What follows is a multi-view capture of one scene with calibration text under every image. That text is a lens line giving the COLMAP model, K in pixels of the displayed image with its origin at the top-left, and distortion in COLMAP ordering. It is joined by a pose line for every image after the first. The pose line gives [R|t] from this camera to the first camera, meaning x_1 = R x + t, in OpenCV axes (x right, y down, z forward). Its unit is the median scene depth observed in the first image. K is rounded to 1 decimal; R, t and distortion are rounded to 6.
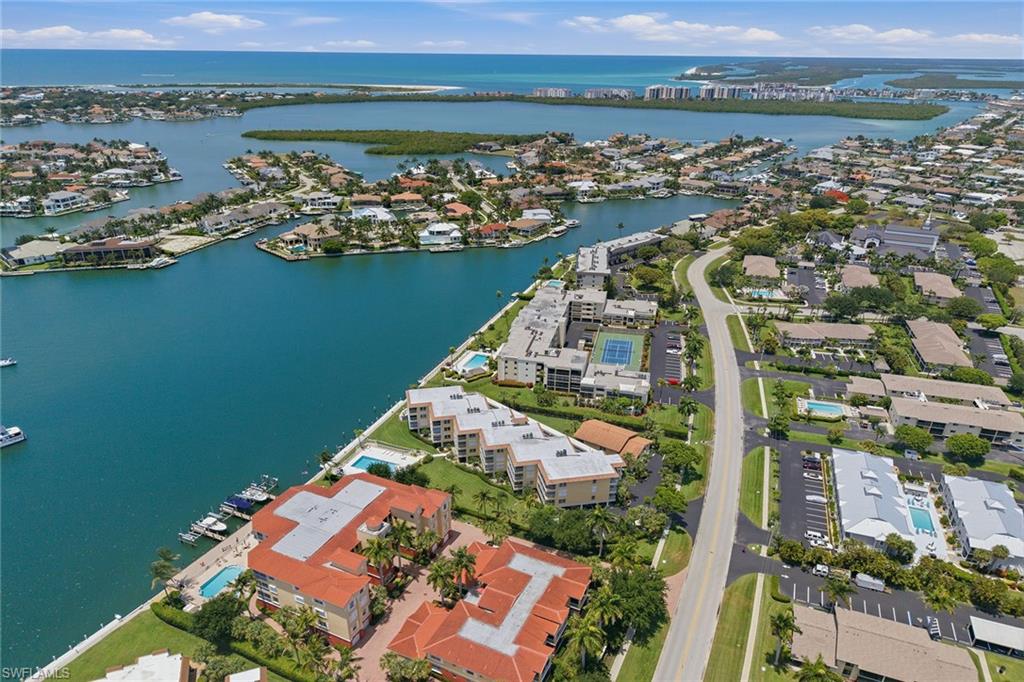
lens RADIAL K [[721.2, 0, 512.0], [0, 721.2, 341.0], [0, 0, 1]] dist [0.042521, -0.072724]
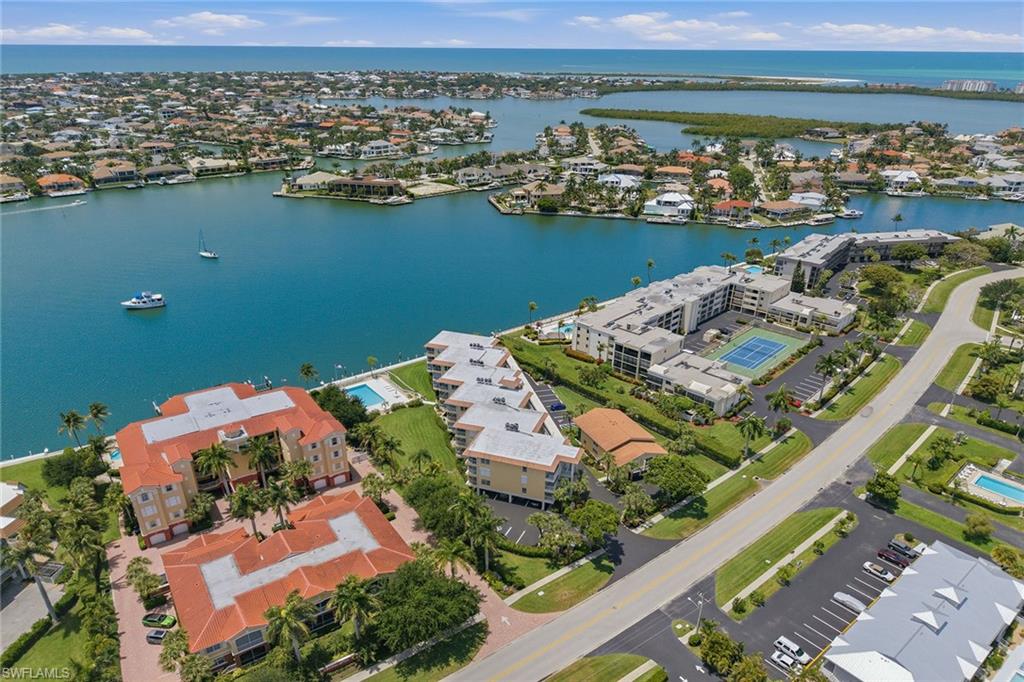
lens RADIAL K [[721.2, 0, 512.0], [0, 721.2, 341.0], [0, 0, 1]] dist [0.042521, -0.072724]
pose [[0.852106, 0.192652, -0.486621, 0.273254], [-0.195471, 0.979651, 0.045559, 0.016783], [0.485495, 0.056299, 0.872425, 0.190410]]
